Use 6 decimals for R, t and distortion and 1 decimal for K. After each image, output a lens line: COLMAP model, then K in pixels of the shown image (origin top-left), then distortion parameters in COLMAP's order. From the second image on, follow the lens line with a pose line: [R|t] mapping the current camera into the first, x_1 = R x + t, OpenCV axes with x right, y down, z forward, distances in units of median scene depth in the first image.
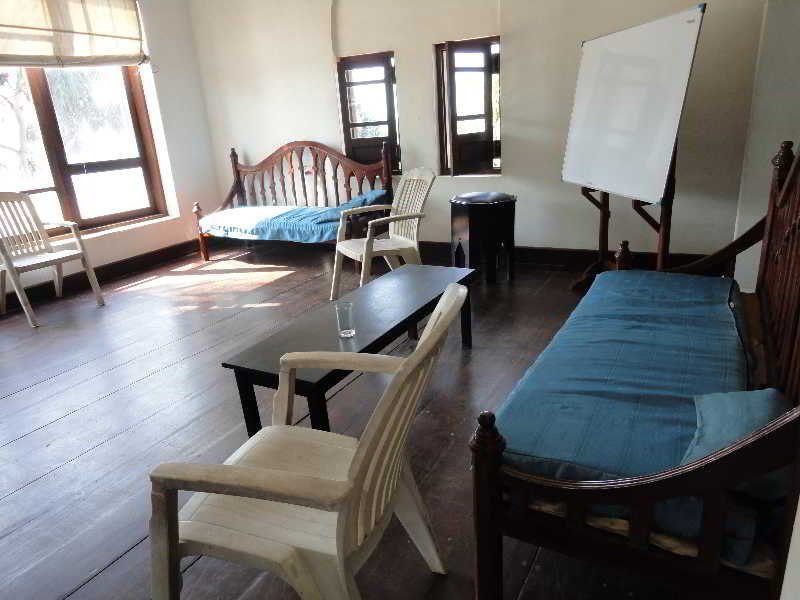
lens RADIAL K [[543.1, 0, 400.5], [0, 543.1, 301.6], [0, 0, 1]] dist [-0.013948, -0.002908]
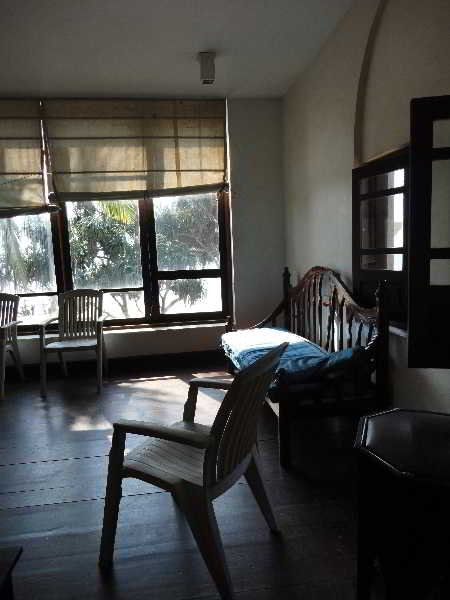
lens RADIAL K [[407.3, 0, 224.7], [0, 407.3, 298.4], [0, 0, 1]] dist [-0.013948, -0.002908]
pose [[0.576973, 0.132765, -0.805901, 0.265131], [-0.257589, 0.965924, -0.025290, -0.218019], [0.775081, 0.222183, 0.591510, 0.592335]]
